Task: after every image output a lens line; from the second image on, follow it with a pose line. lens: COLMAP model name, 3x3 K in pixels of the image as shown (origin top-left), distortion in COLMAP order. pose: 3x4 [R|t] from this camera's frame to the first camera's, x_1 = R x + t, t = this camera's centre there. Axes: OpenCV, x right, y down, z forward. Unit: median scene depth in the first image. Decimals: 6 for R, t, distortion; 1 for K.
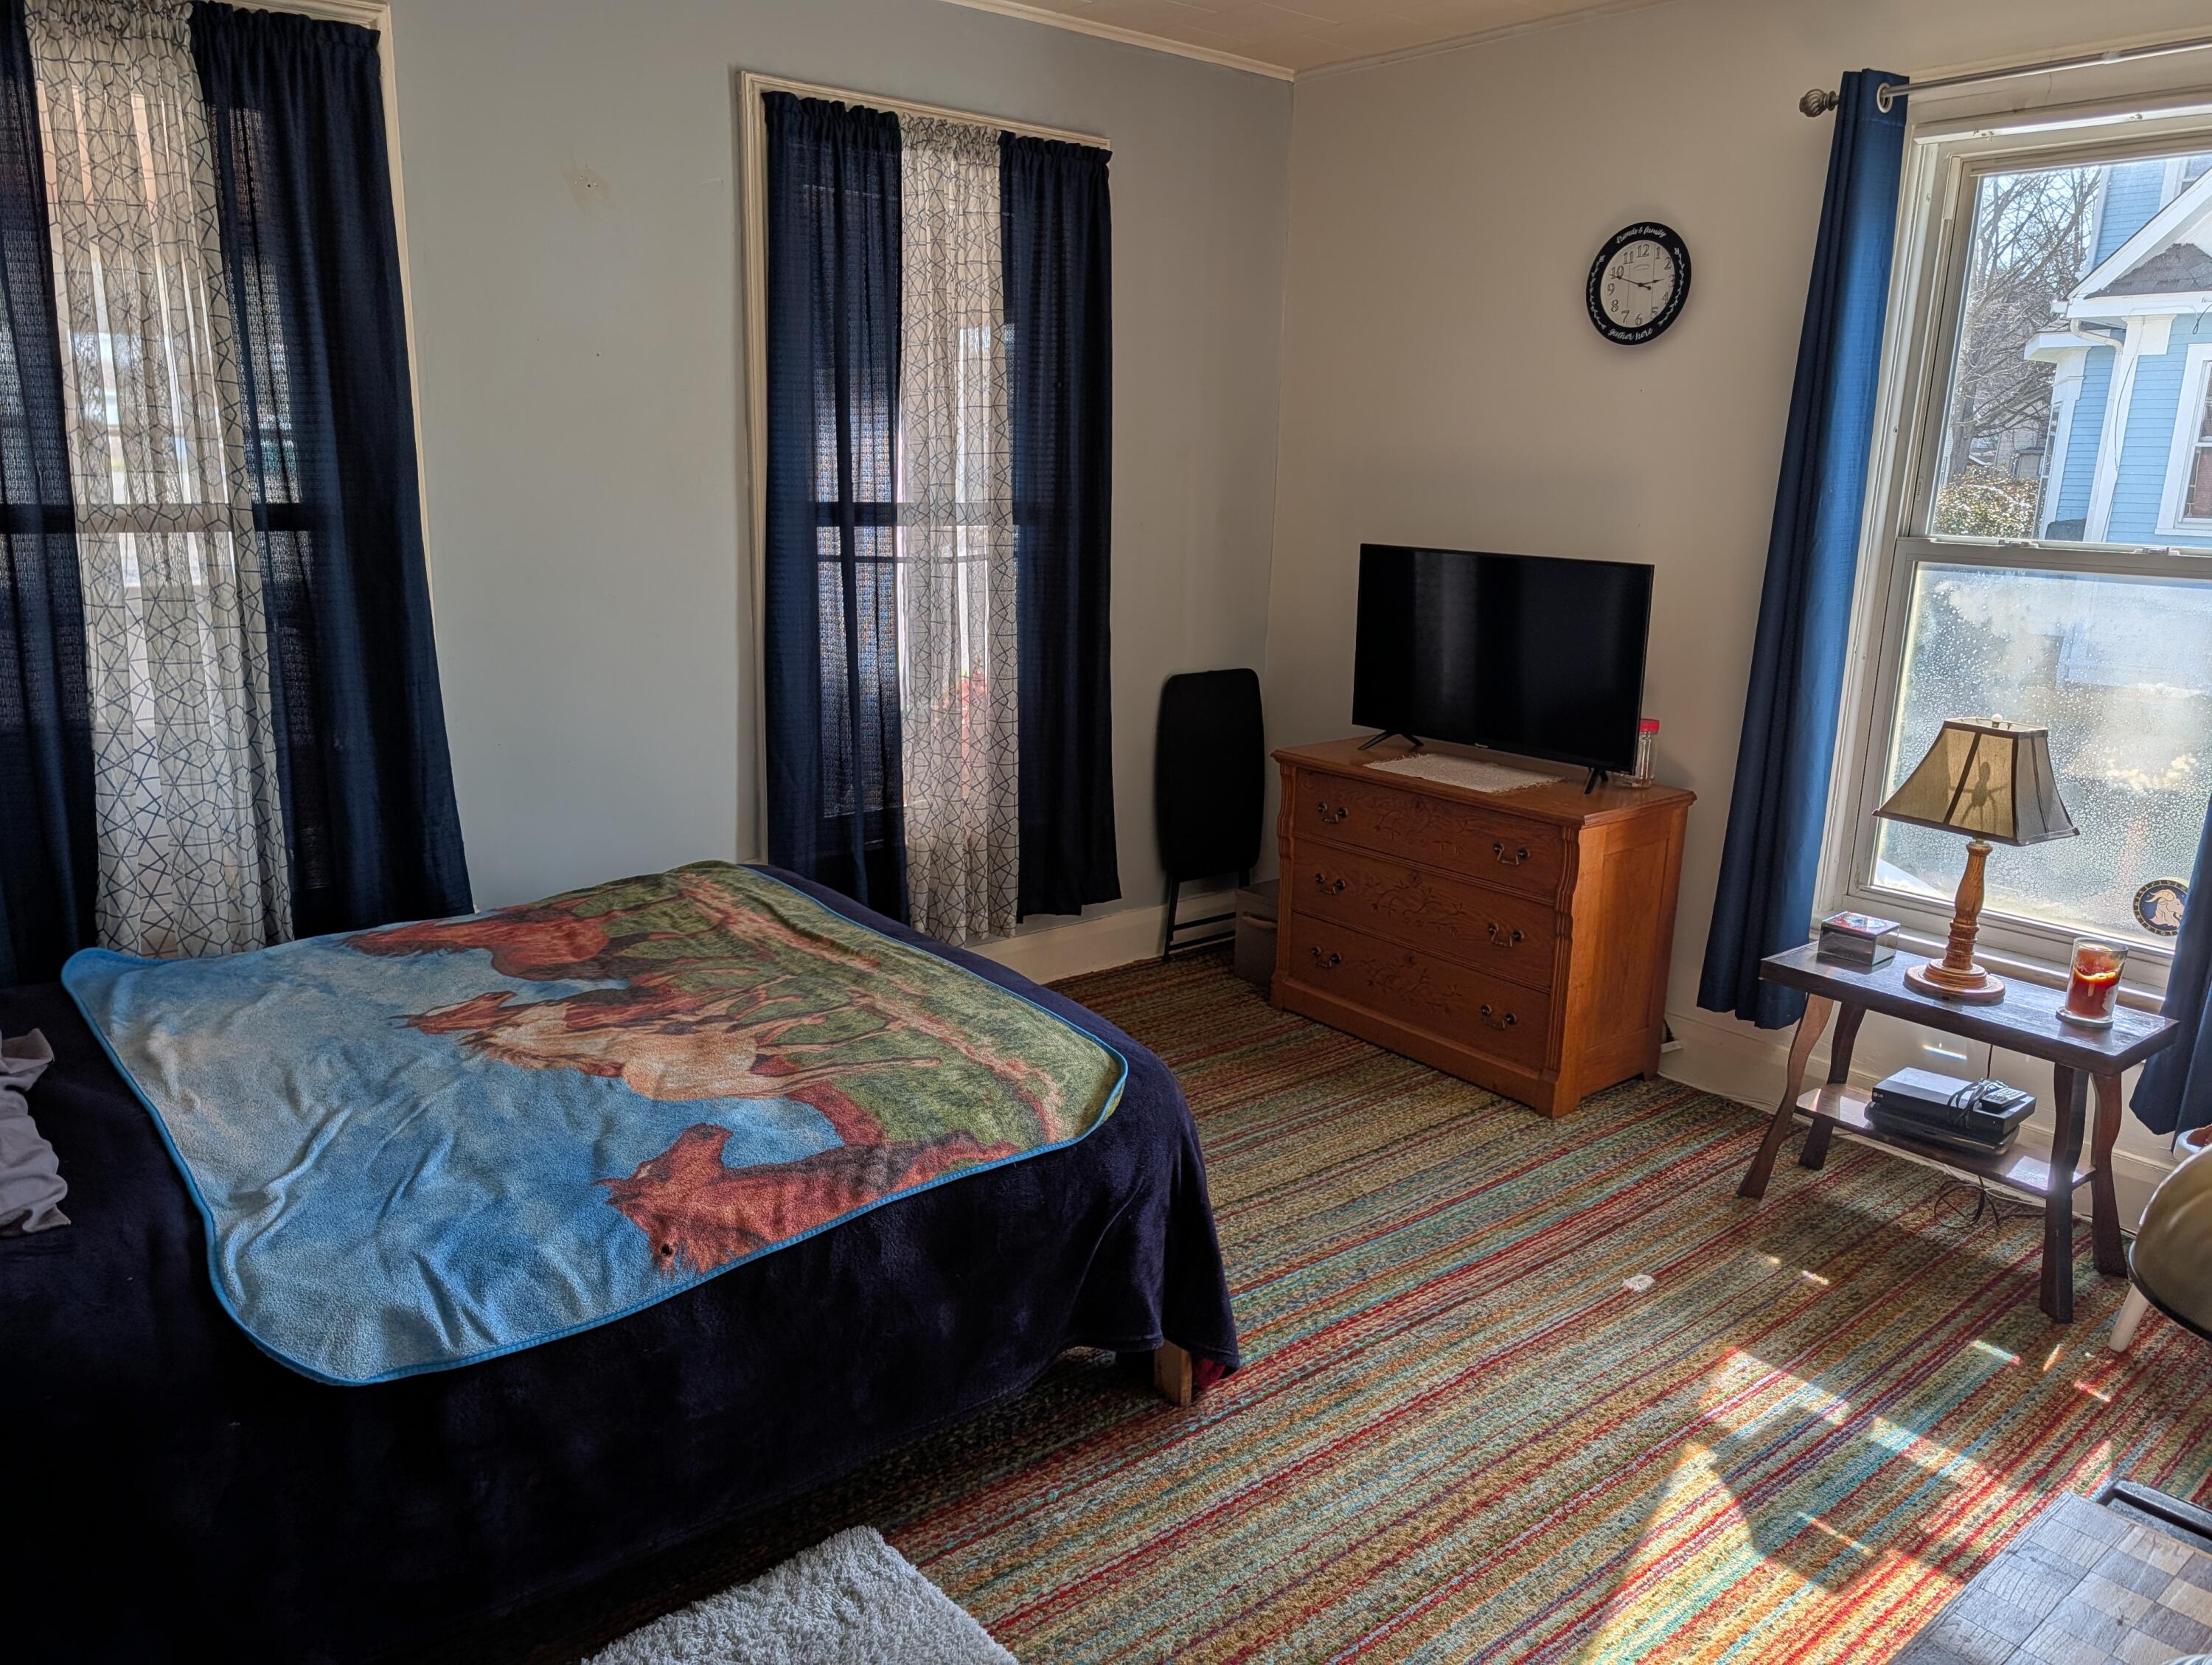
lens RADIAL K [[1594.0, 0, 1101.2], [0, 1594.0, 837.9], [0, 0, 1]] dist [0.004619, 0.002680]
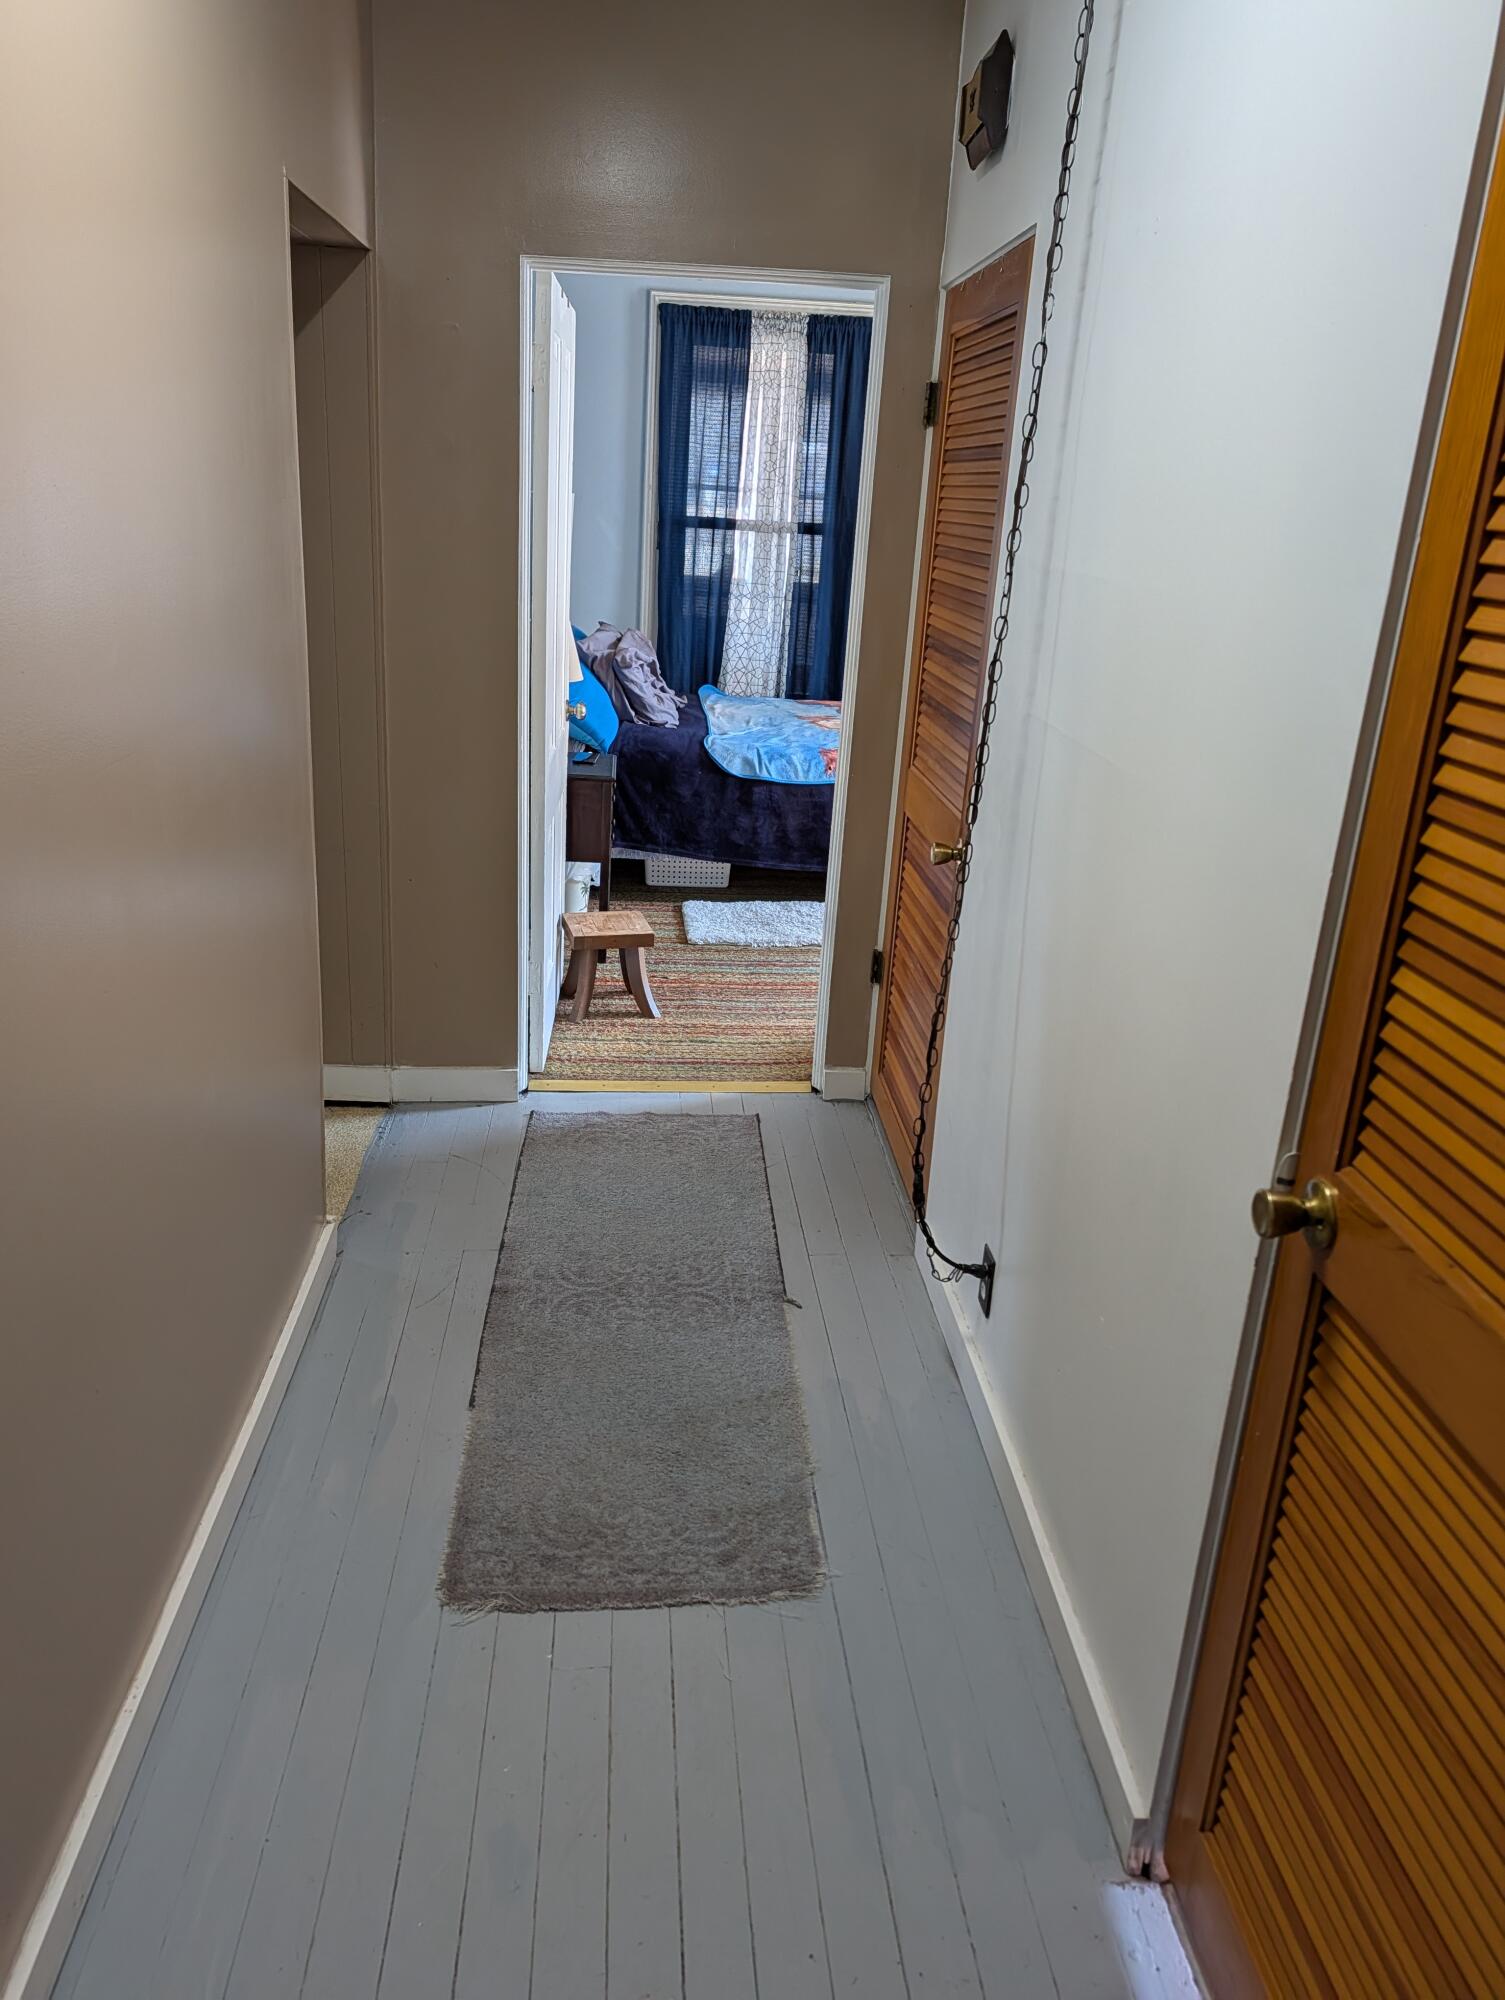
lens RADIAL K [[1412.8, 0, 753.5], [0, 1412.8, 996.9], [0, 0, 1]] dist [-0.001203, -0.000103]
pose [[0.812945, 0.219884, -0.539232, 1.178725], [-0.172115, 0.975330, 0.138232, 0.339133], [0.556324, -0.019566, 0.830735, -1.355427]]
